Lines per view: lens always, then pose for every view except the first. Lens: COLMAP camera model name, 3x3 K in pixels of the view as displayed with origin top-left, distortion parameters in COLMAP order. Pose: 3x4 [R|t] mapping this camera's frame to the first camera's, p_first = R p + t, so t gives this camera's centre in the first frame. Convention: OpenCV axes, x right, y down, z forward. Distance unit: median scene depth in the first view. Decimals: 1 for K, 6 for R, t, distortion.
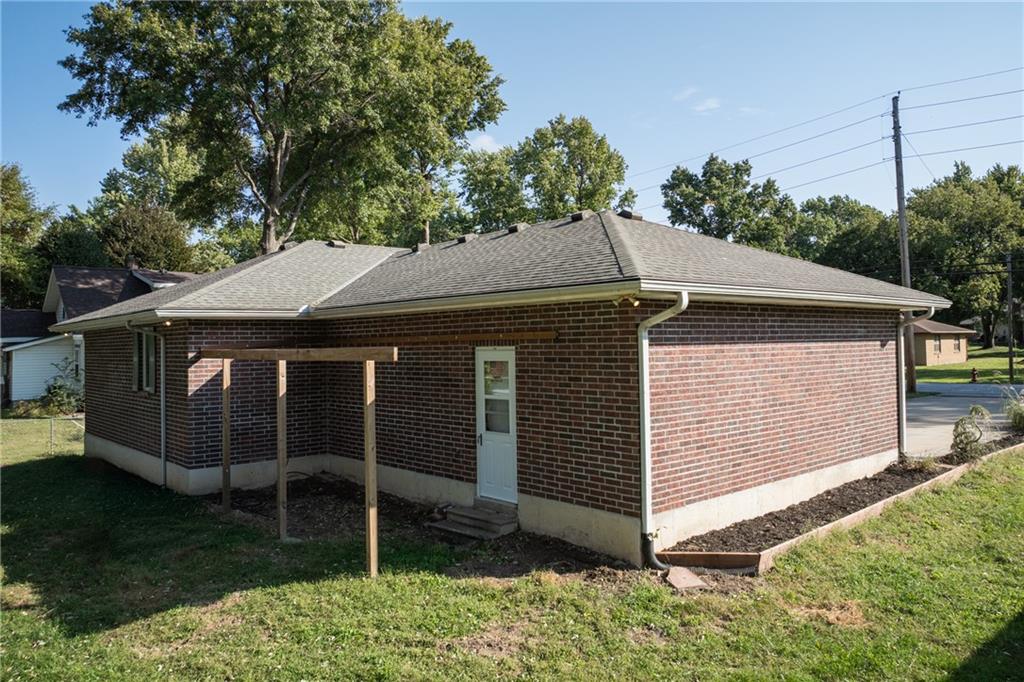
lens RADIAL K [[751.3, 0, 516.4], [0, 751.3, 308.0], [0, 0, 1]] dist [-0.044953, 0.000829]
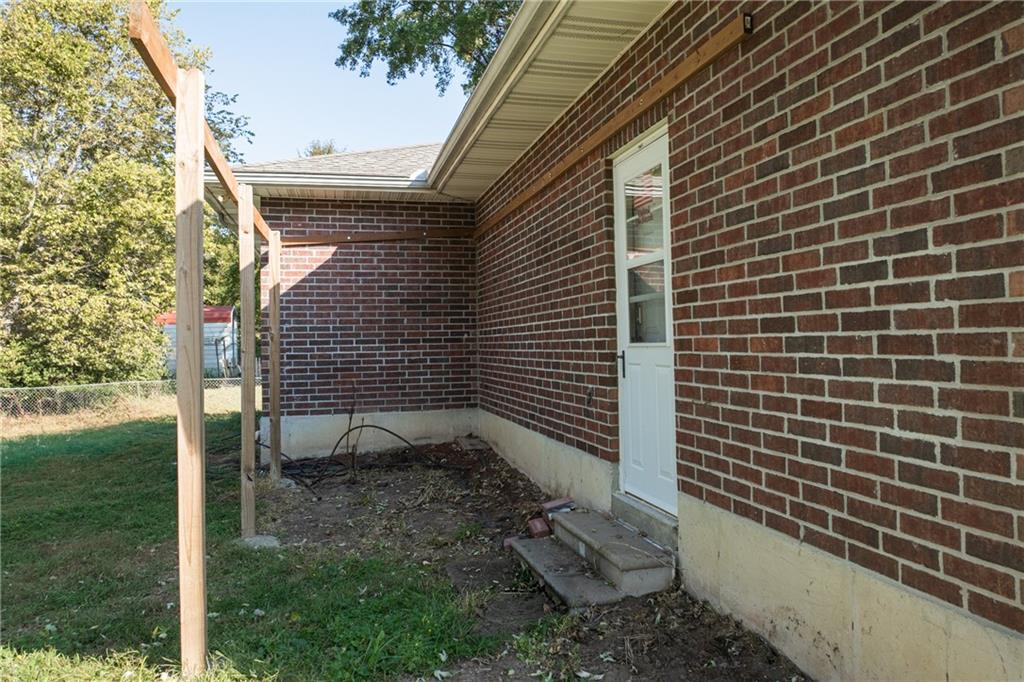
lens RADIAL K [[751.3, 0, 516.4], [0, 751.3, 308.0], [0, 0, 1]] dist [-0.044953, 0.000829]
pose [[0.890673, -0.013628, -0.454441, 0.100494], [0.017906, 0.999827, 0.005111, 0.143728], [0.454292, -0.012690, 0.890762, 0.597663]]
